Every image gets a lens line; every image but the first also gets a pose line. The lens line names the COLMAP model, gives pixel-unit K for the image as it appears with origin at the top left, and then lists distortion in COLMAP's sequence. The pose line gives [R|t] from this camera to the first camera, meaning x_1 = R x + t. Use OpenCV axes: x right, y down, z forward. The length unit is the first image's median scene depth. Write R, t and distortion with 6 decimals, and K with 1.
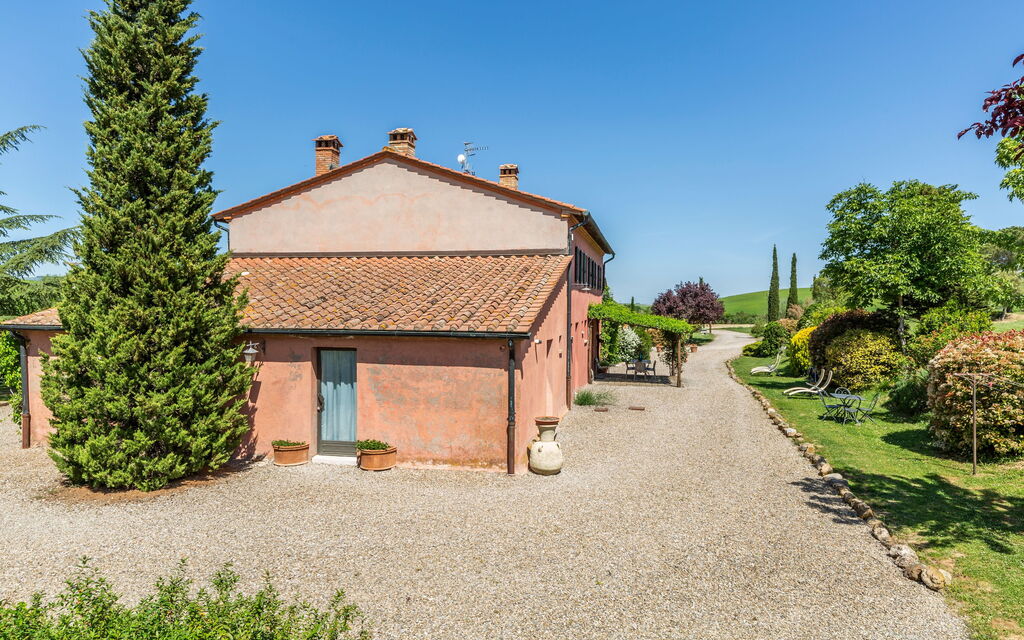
lens RADIAL K [[560.7, 0, 511.8], [0, 560.7, 319.1], [0, 0, 1]] dist [0.007078, 0.000318]
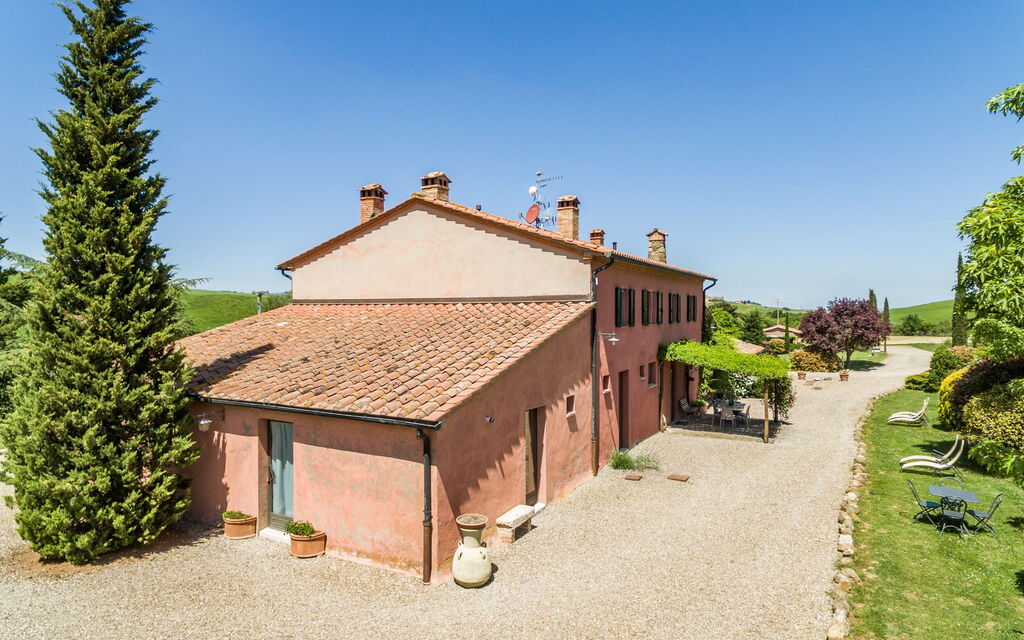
lens RADIAL K [[543.9, 0, 512.3], [0, 543.9, 320.3], [0, 0, 1]] dist [0.006070, 0.000424]
pose [[0.961303, -0.003722, -0.275468, 0.329738], [-0.001314, 0.999835, -0.018094, -0.103908], [0.275490, 0.017756, 0.961140, 0.199632]]
